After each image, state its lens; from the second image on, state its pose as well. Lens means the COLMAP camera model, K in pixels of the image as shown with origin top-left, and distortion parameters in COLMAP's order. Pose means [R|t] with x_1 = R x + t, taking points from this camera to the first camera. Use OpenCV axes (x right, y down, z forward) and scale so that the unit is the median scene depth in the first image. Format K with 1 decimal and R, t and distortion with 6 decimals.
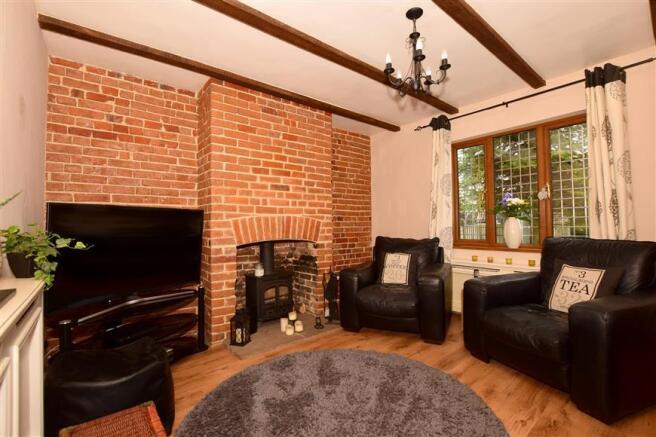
lens RADIAL K [[293.5, 0, 327.2], [0, 293.5, 218.6], [0, 0, 1]] dist [-0.003589, -0.000203]
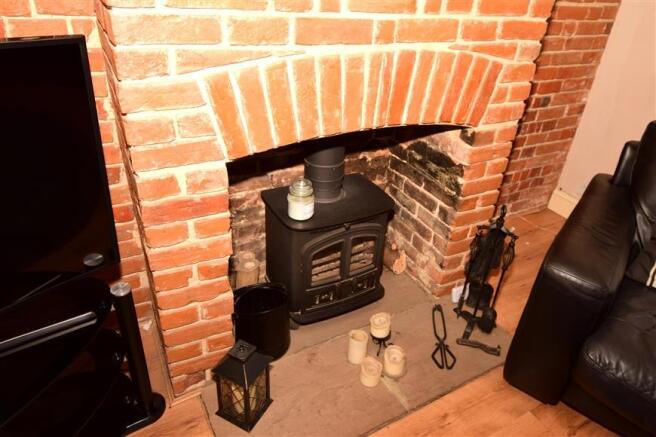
lens RADIAL K [[442.1, 0, 344.5], [0, 442.1, 200.3], [0, 0, 1]] dist [-0.023718, 0.004816]
pose [[0.981781, 0.161382, -0.100306, -0.130290], [-0.087419, 0.852326, 0.515654, -0.103825], [0.168711, -0.497491, 0.850905, 0.569357]]
